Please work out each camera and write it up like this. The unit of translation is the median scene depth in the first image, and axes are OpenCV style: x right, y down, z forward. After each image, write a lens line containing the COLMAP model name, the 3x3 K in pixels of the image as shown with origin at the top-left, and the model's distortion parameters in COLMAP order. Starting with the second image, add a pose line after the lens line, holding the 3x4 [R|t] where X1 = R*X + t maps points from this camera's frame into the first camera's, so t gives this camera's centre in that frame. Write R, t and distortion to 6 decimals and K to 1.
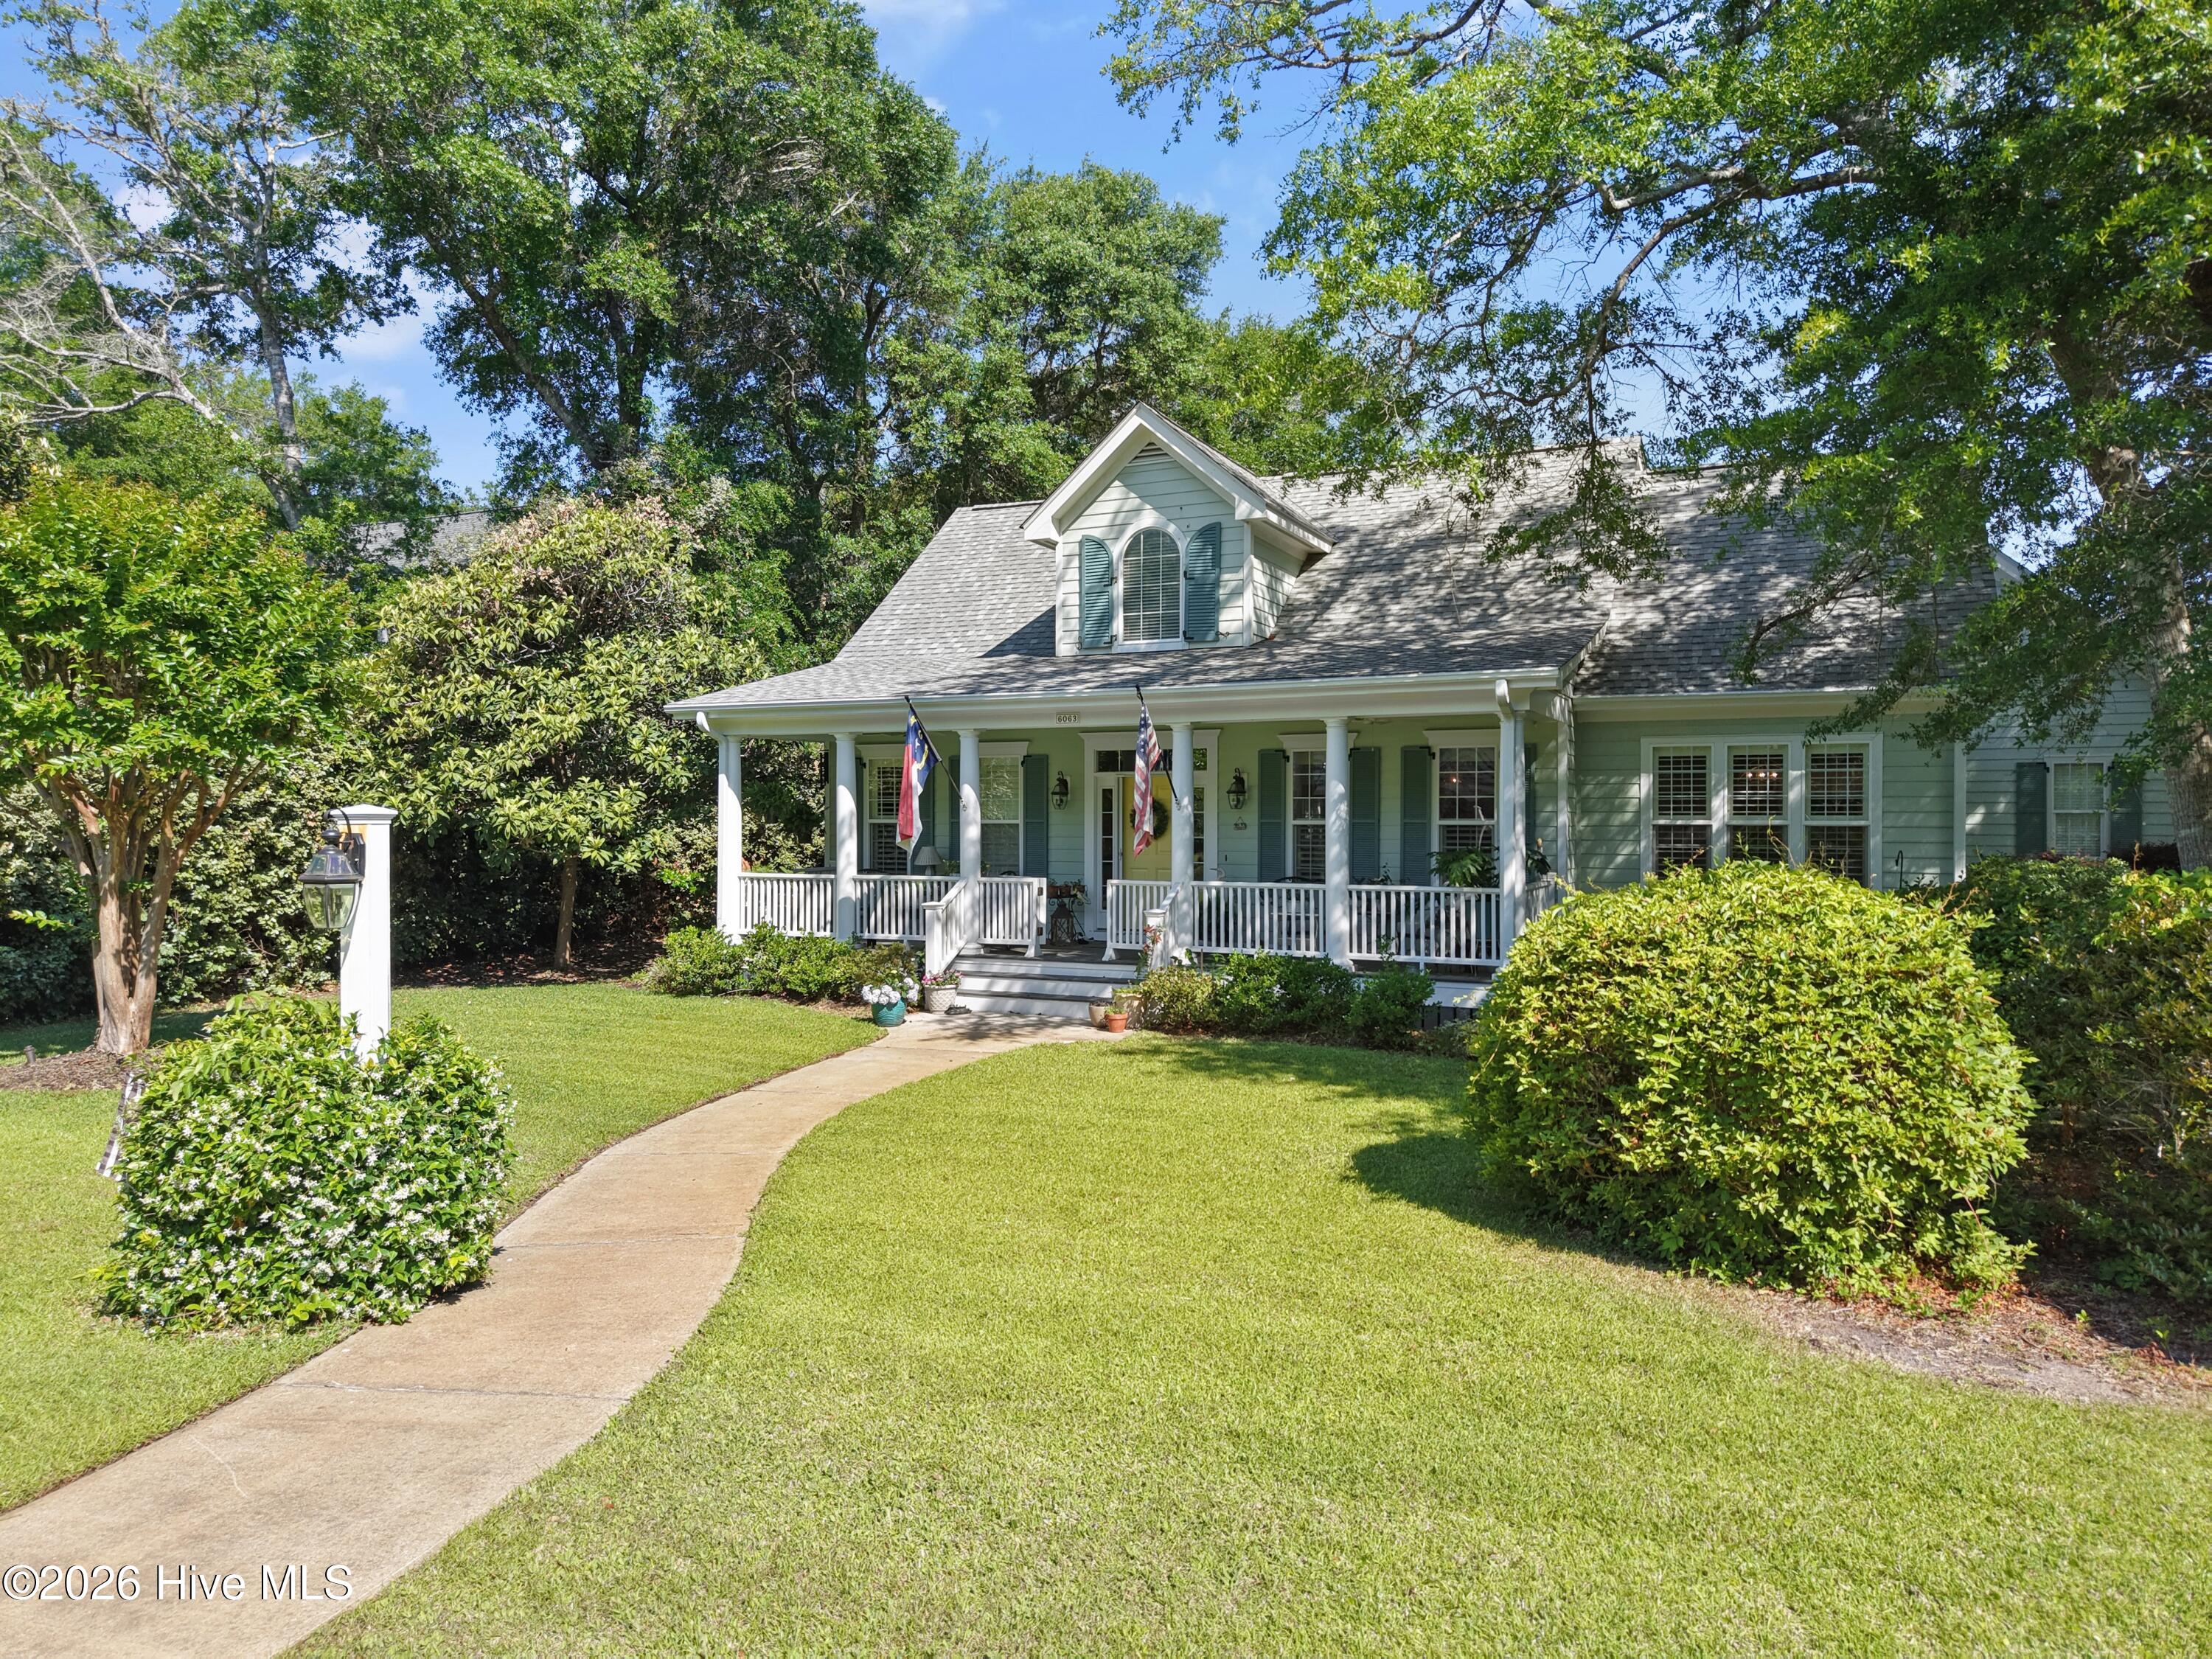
lens RADIAL K [[1507.2, 0, 1100.5], [0, 1507.2, 836.9], [0, 0, 1]] dist [0.012068, -0.017954]
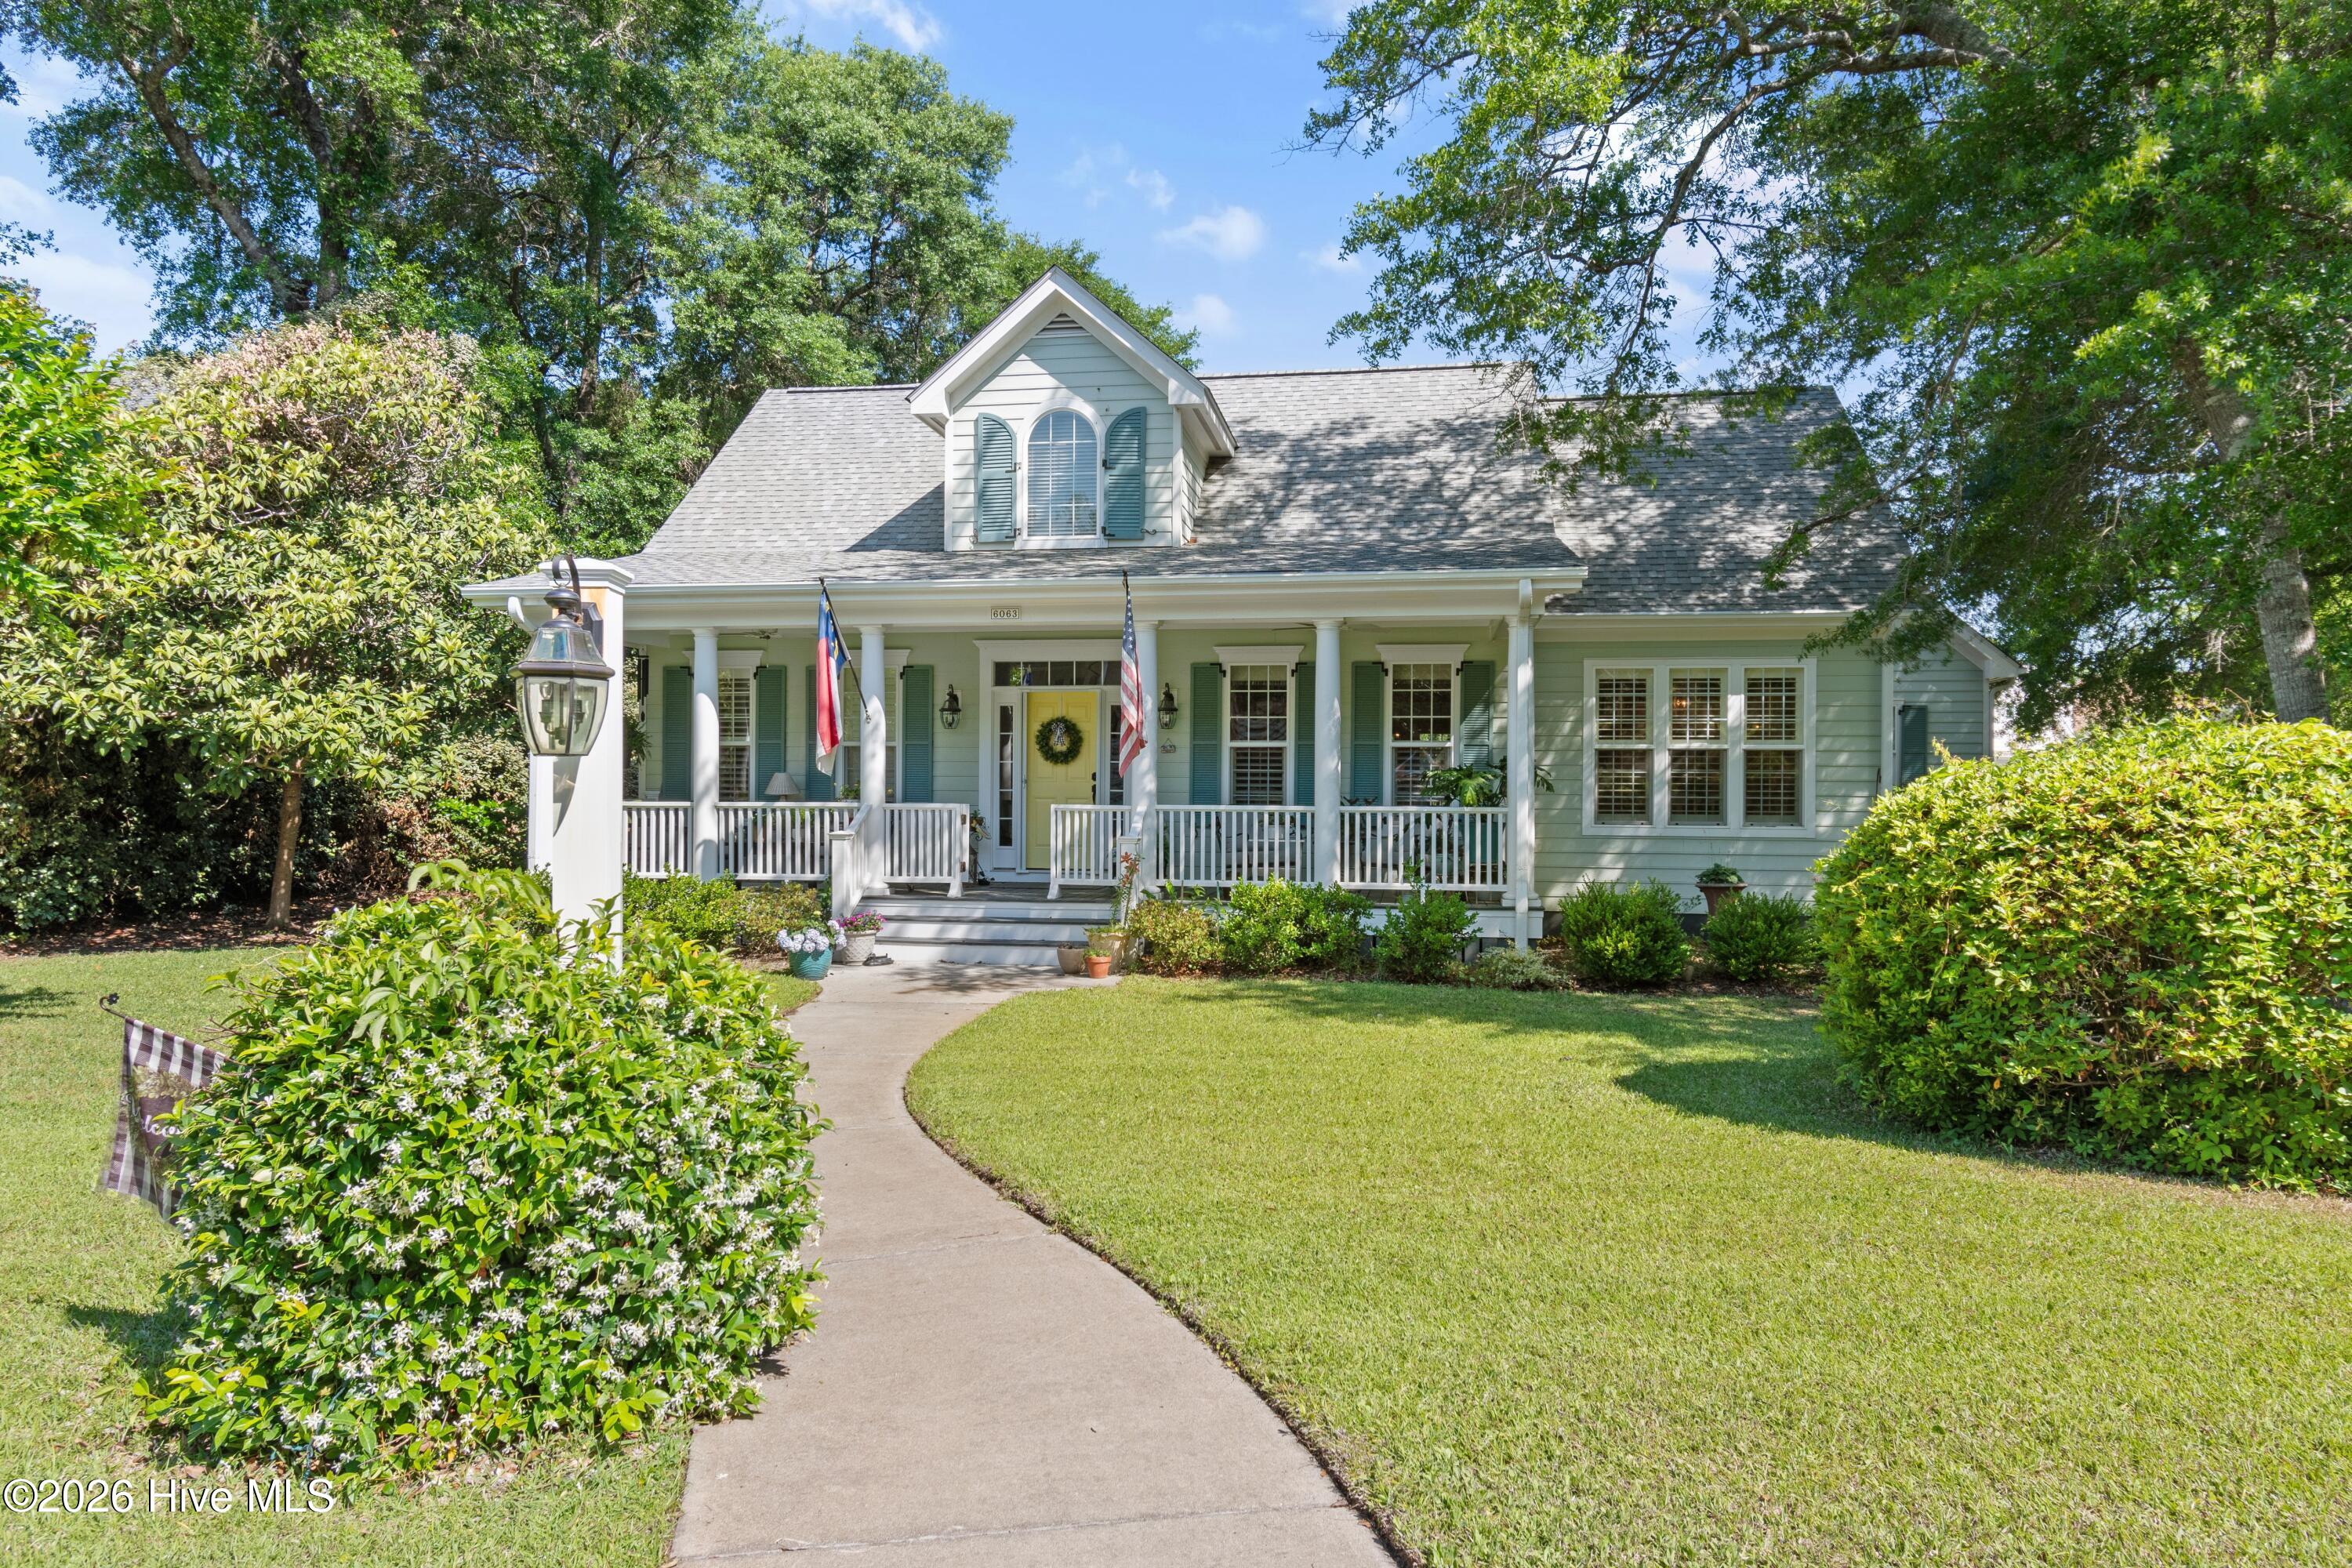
lens RADIAL K [[1538.5, 0, 1184.1], [0, 1538.5, 783.7], [0, 0, 1]] dist [-0.015554, 0.013435]
pose [[0.957852, 0.006306, 0.287194, -0.164641], [-0.001579, 0.999860, -0.016687, 0.029655], [-0.287259, 0.015531, 0.957727, 0.130292]]
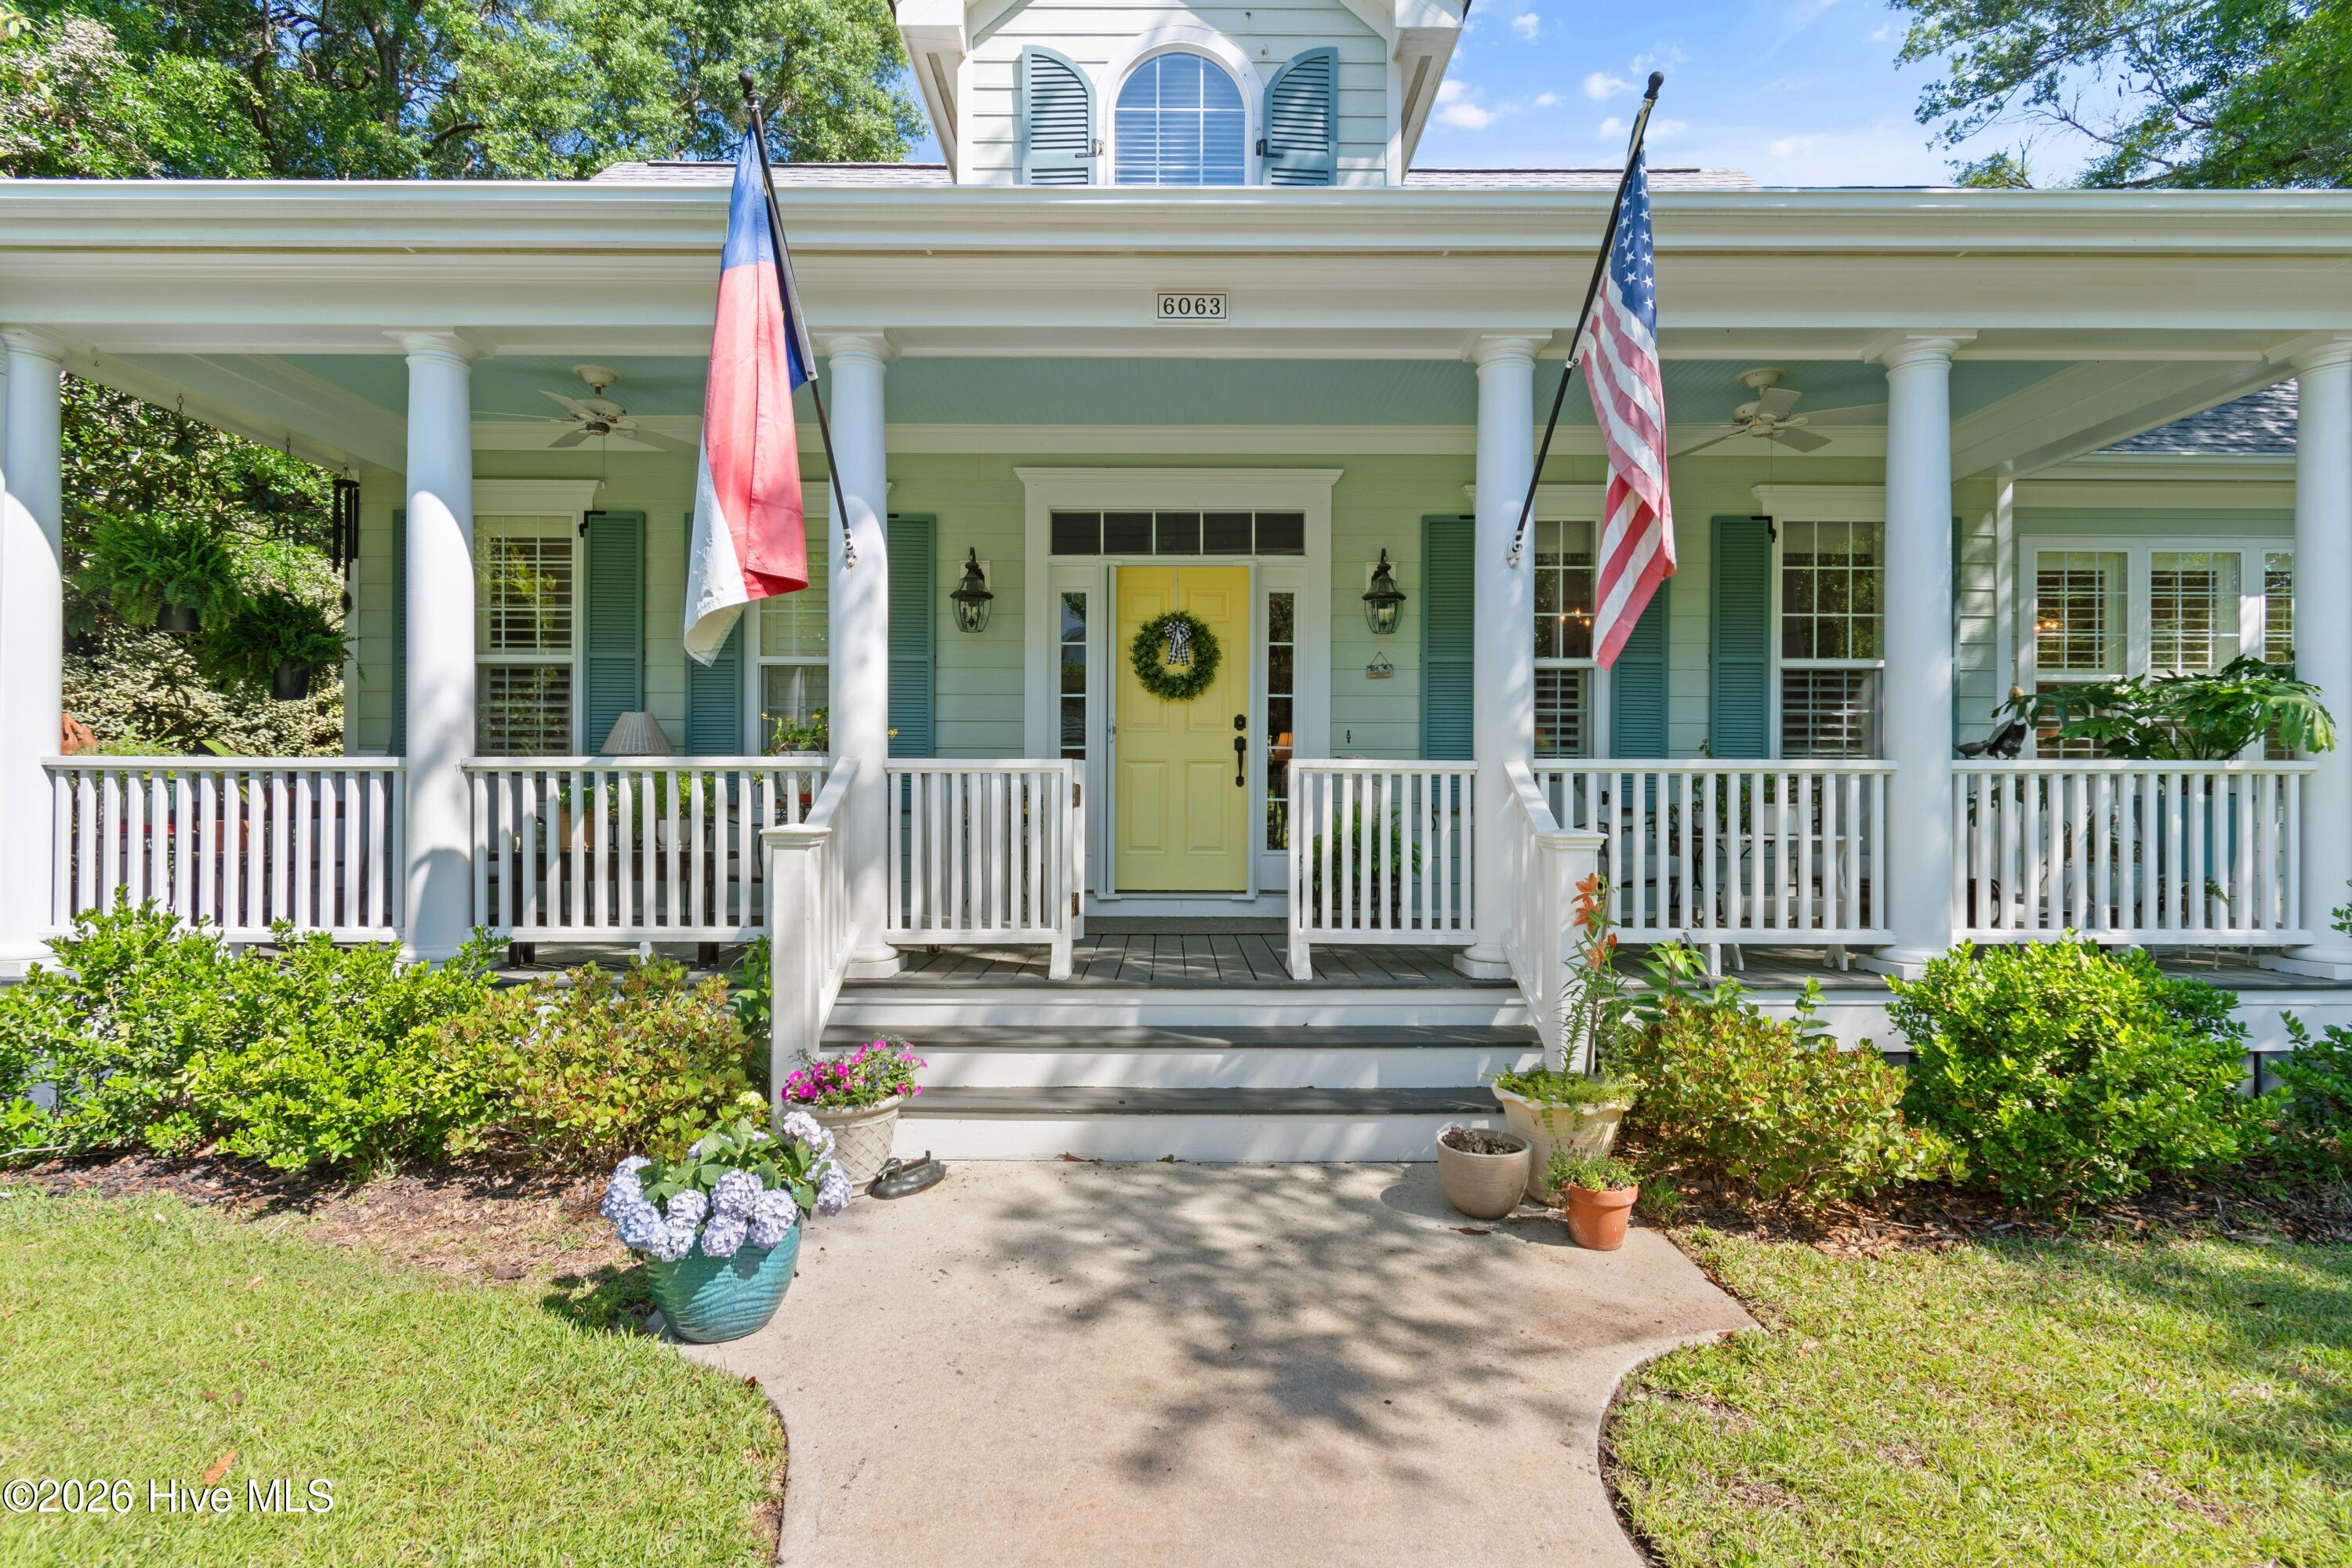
lens RADIAL K [[1206.0, 0, 1171.9], [0, 1206.0, 780.8], [0, 0, 1]] dist [-0.002196, -0.000727]
pose [[0.900410, 0.006646, 0.434991, -0.142629], [0.004013, 0.999714, -0.023581, 0.038648], [-0.435023, 0.022978, 0.900126, 0.703077]]
